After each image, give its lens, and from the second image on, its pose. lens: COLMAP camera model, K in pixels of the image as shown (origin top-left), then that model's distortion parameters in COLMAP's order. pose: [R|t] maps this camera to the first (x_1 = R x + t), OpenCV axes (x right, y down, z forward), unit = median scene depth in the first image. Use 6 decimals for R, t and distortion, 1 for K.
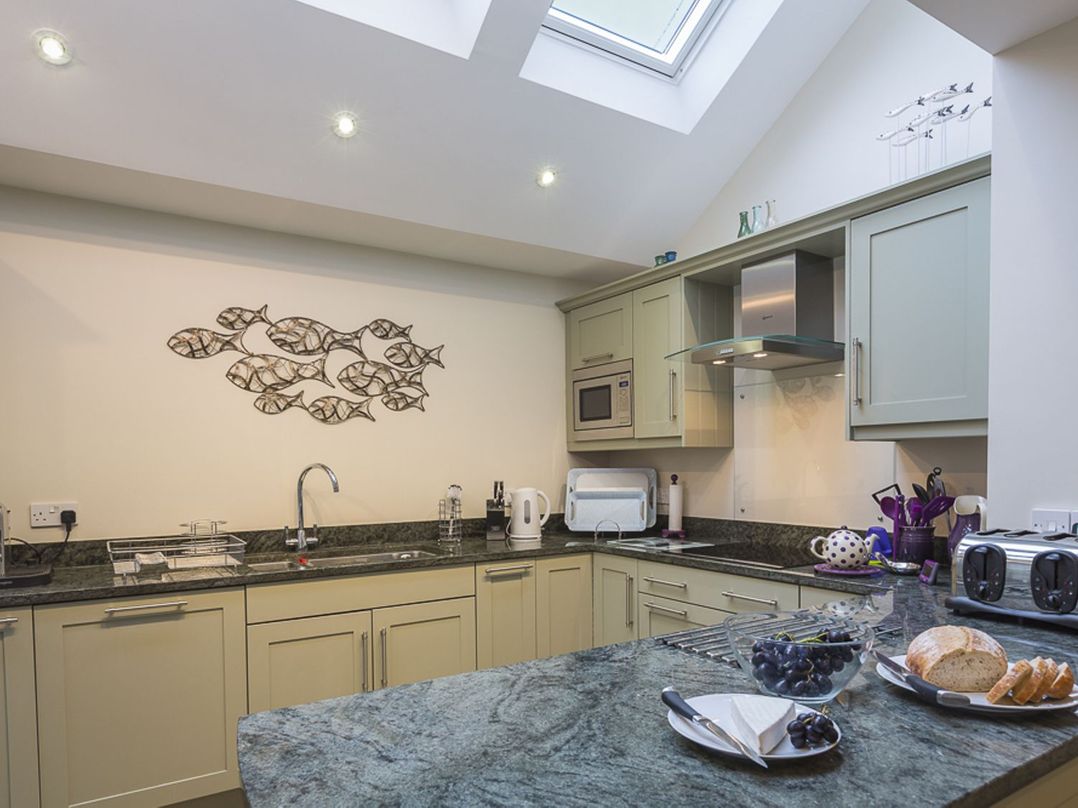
lens RADIAL K [[688.4, 0, 552.9], [0, 688.4, 497.1], [0, 0, 1]] dist [-0.000153, -0.000570]
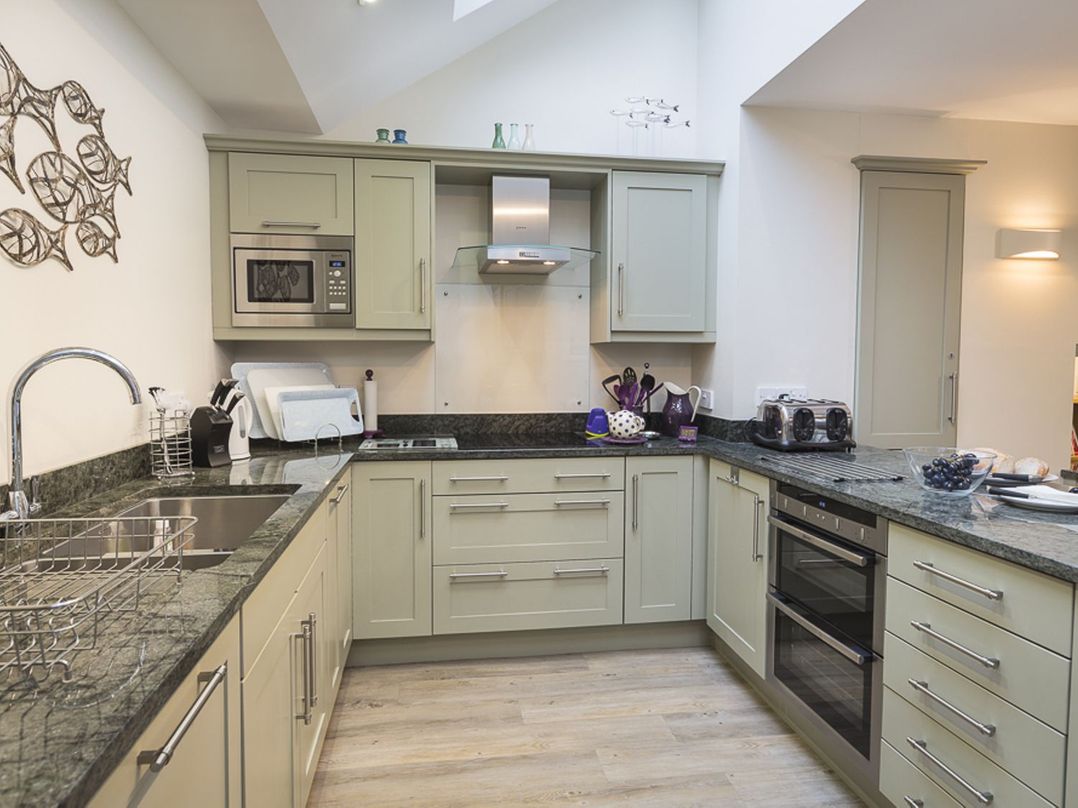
lens RADIAL K [[669.8, 0, 511.3], [0, 669.8, 402.4], [0, 0, 1]] dist [0.000126, 0.003039]
pose [[0.432190, -0.045719, 0.900623, -0.596734], [0.035398, 0.998804, 0.033716, -0.013760], [-0.901088, 0.017308, 0.433292, 0.476883]]
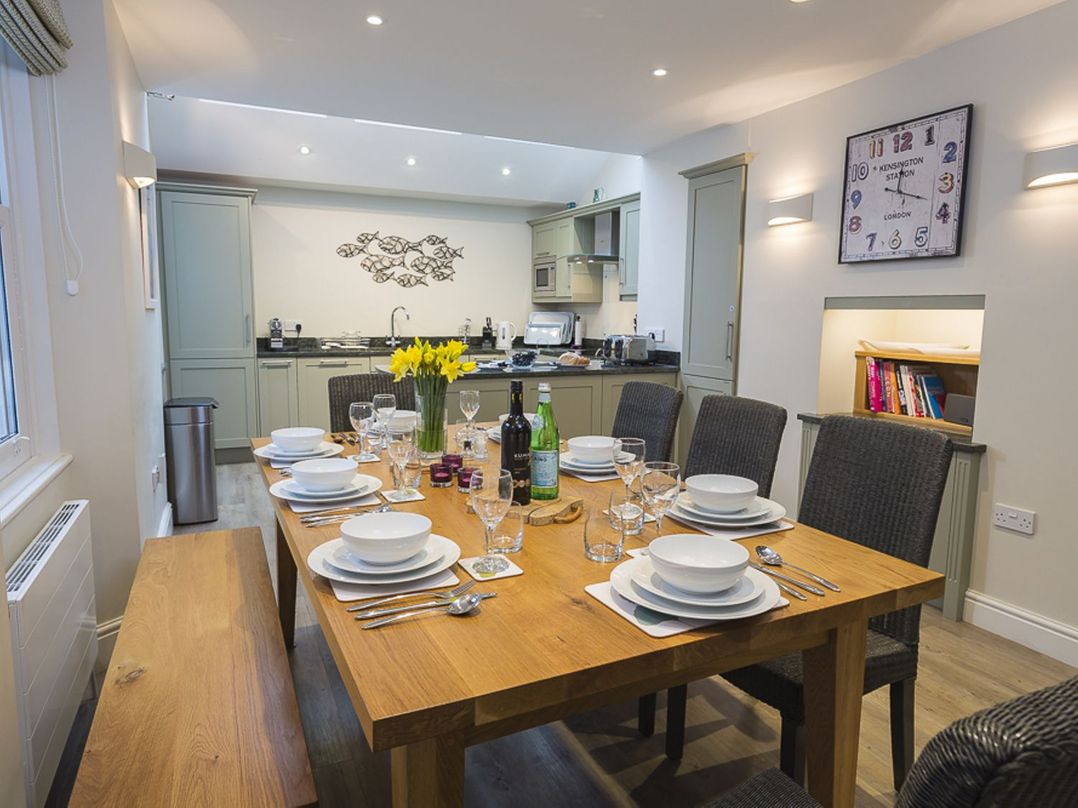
lens RADIAL K [[688.4, 0, 542.5], [0, 688.4, 408.8], [0, 0, 1]] dist [-0.000153, -0.000570]
pose [[0.988472, 0.042238, -0.145393, 0.397567], [-0.028418, 0.994990, 0.095848, 0.047550], [0.148713, -0.090611, 0.984720, -1.015760]]
